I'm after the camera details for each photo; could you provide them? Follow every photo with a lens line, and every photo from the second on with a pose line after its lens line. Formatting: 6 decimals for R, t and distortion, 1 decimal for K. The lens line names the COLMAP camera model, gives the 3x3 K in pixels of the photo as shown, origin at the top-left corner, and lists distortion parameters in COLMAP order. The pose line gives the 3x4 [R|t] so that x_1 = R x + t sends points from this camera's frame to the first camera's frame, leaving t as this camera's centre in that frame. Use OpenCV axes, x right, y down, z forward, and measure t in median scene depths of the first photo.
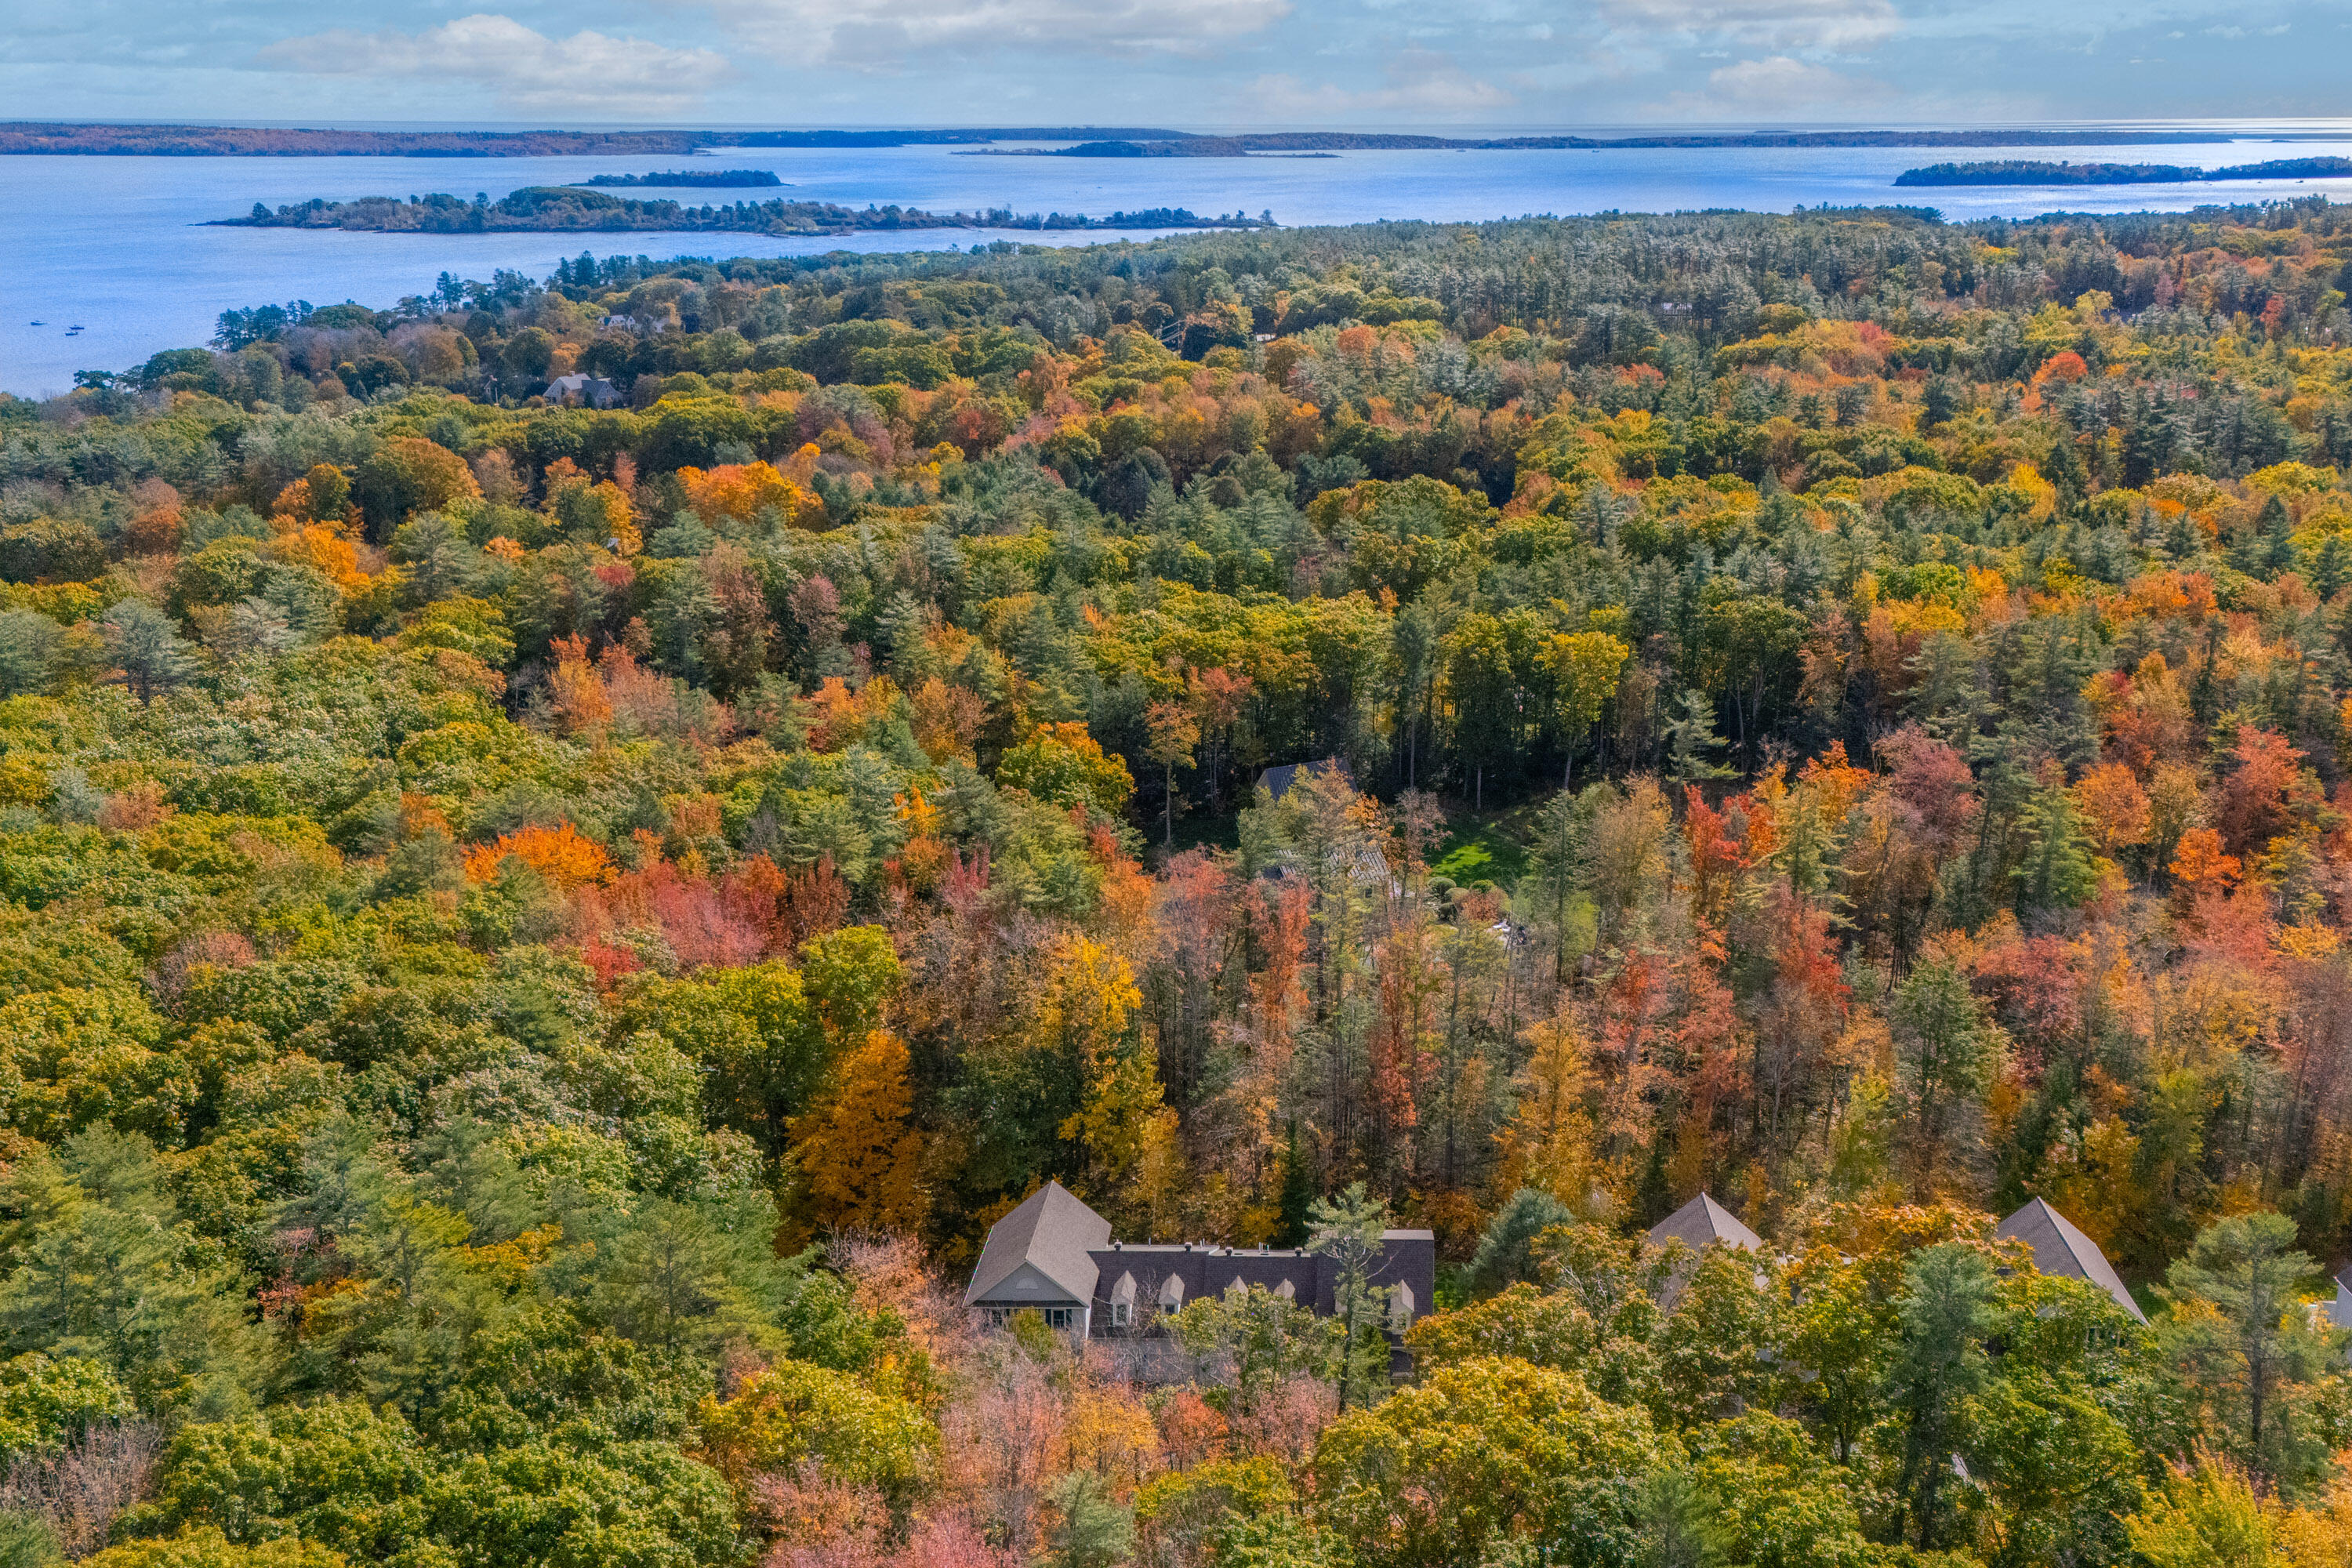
lens RADIAL K [[2023.0, 0, 1168.5], [0, 2023.0, 765.4], [0, 0, 1]] dist [0.077585, -0.086230]
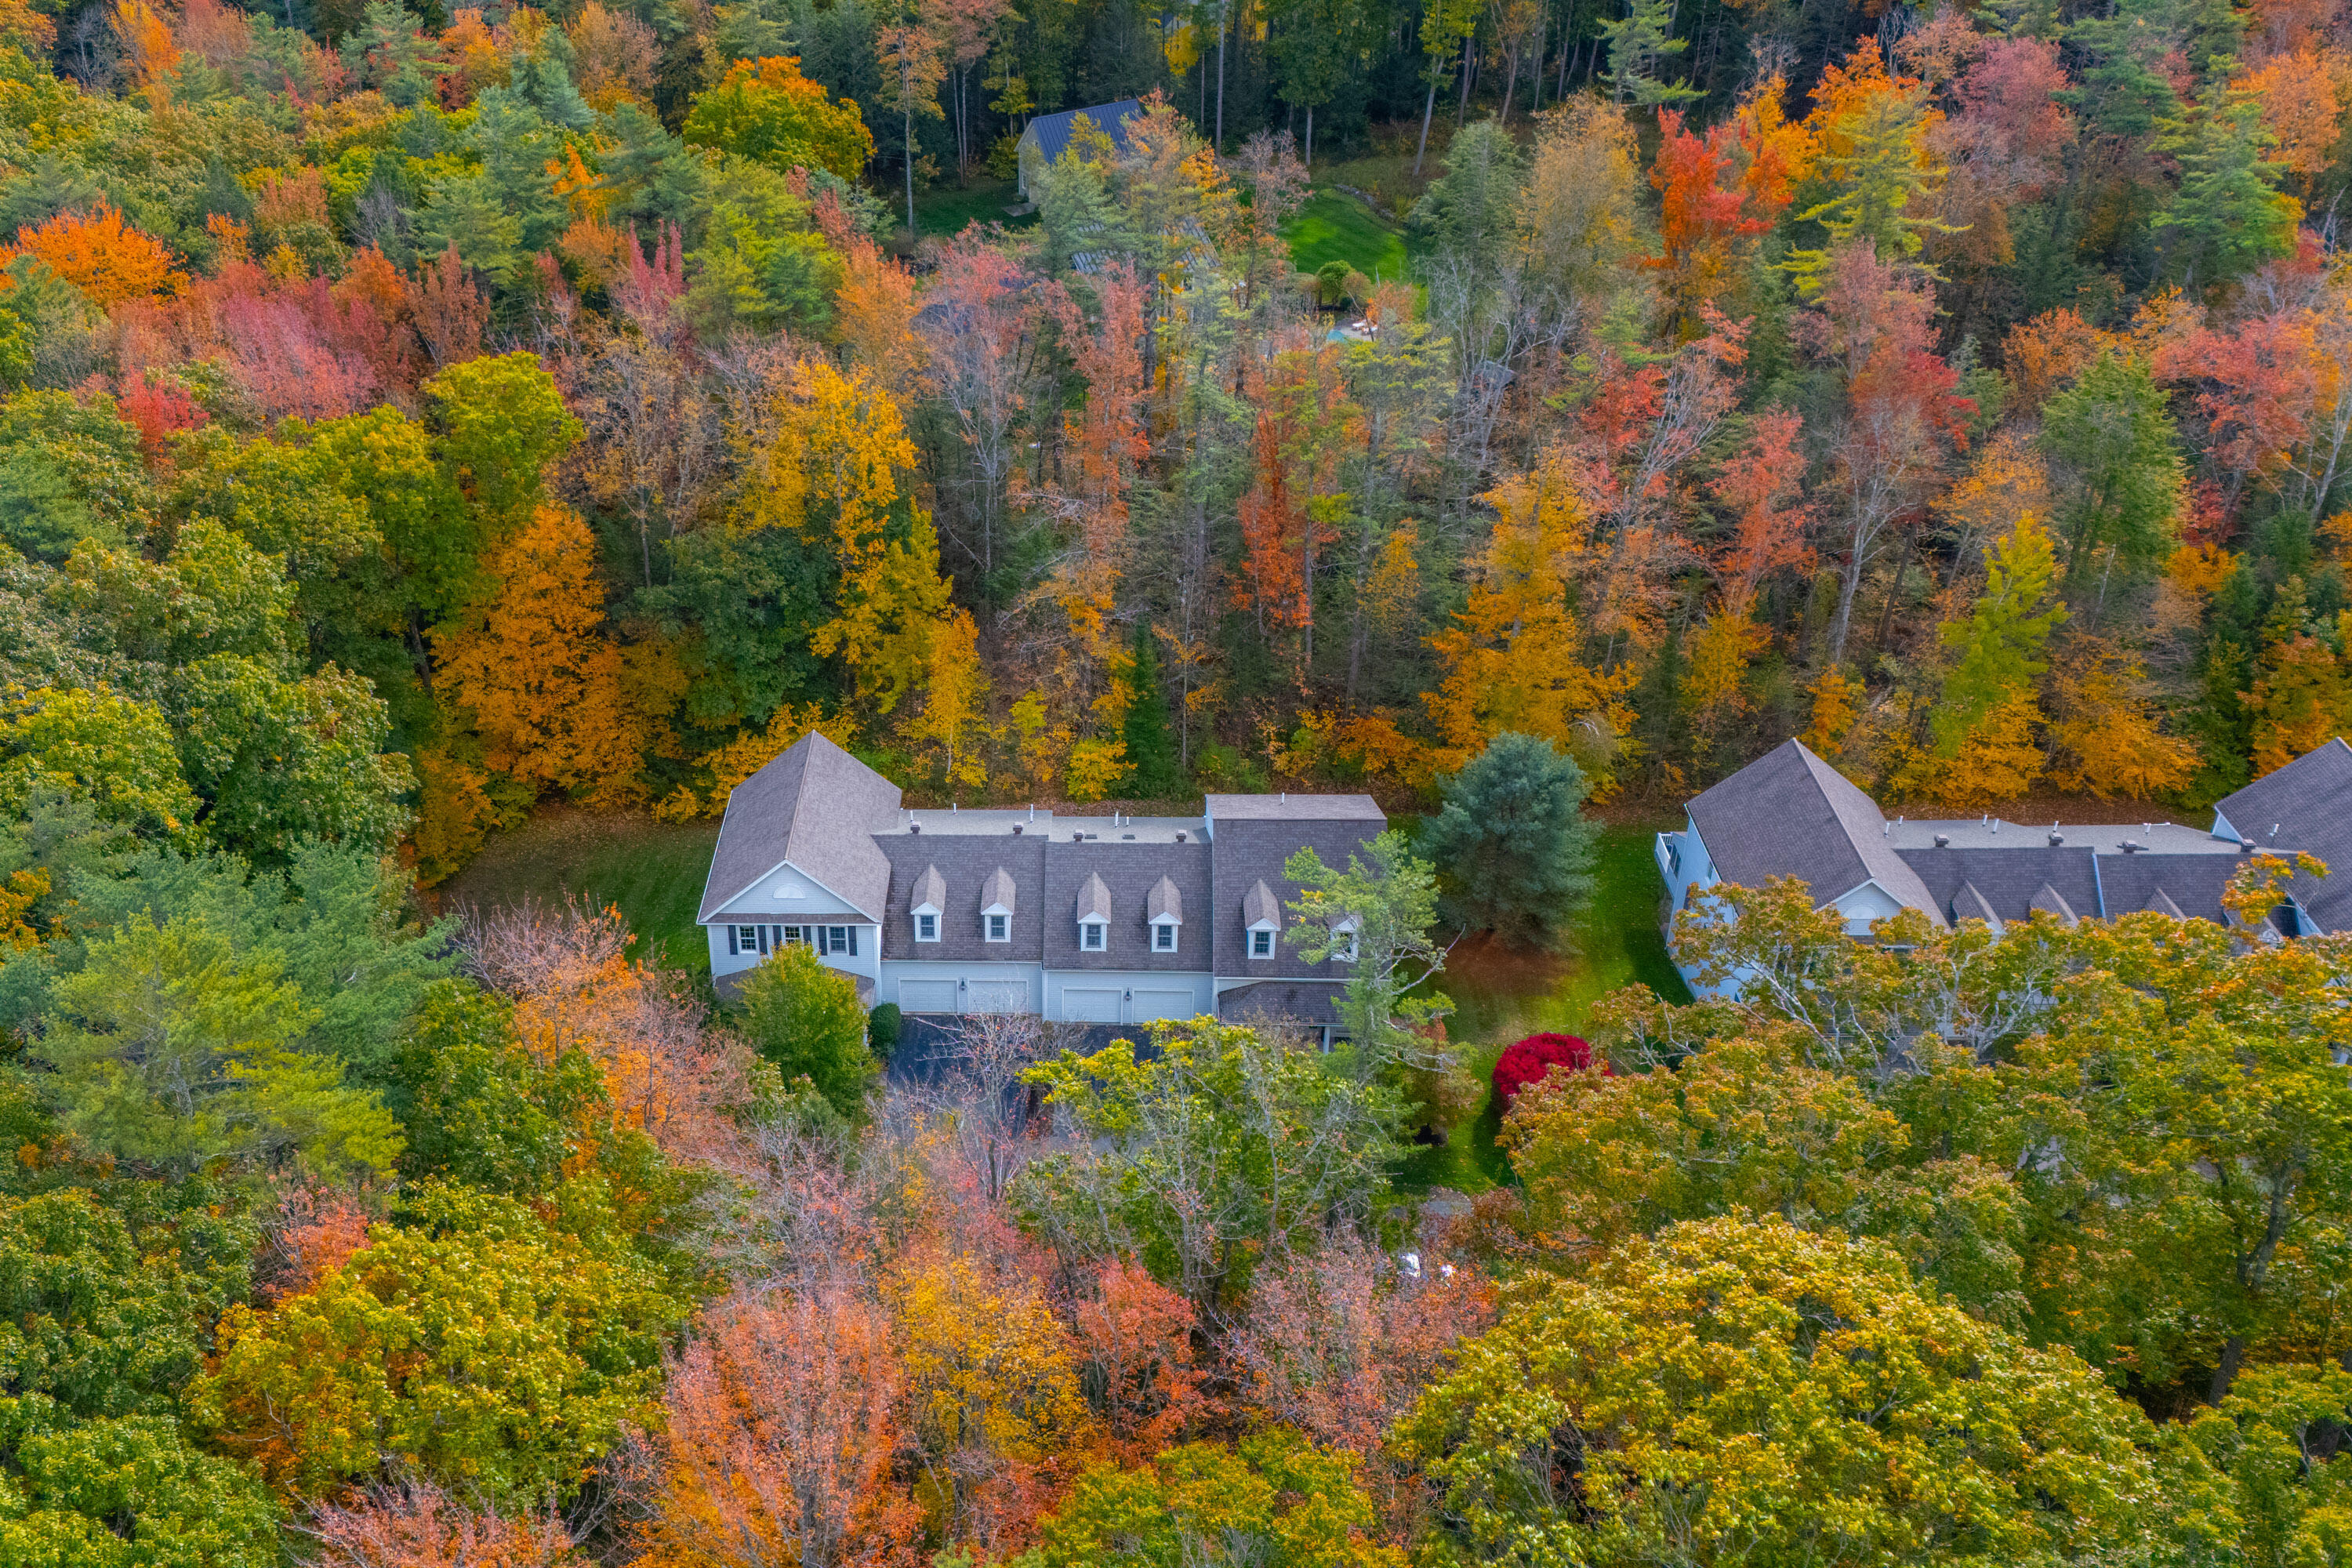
lens RADIAL K [[1613.6, 0, 1012.8], [0, 1613.6, 787.8], [0, 0, 1]] dist [0.052734, -0.055569]
pose [[0.995526, -0.053866, 0.077626, -0.027925], [0.021981, 0.931068, 0.364182, 0.017358], [-0.091892, -0.360846, 0.928087, 0.403933]]
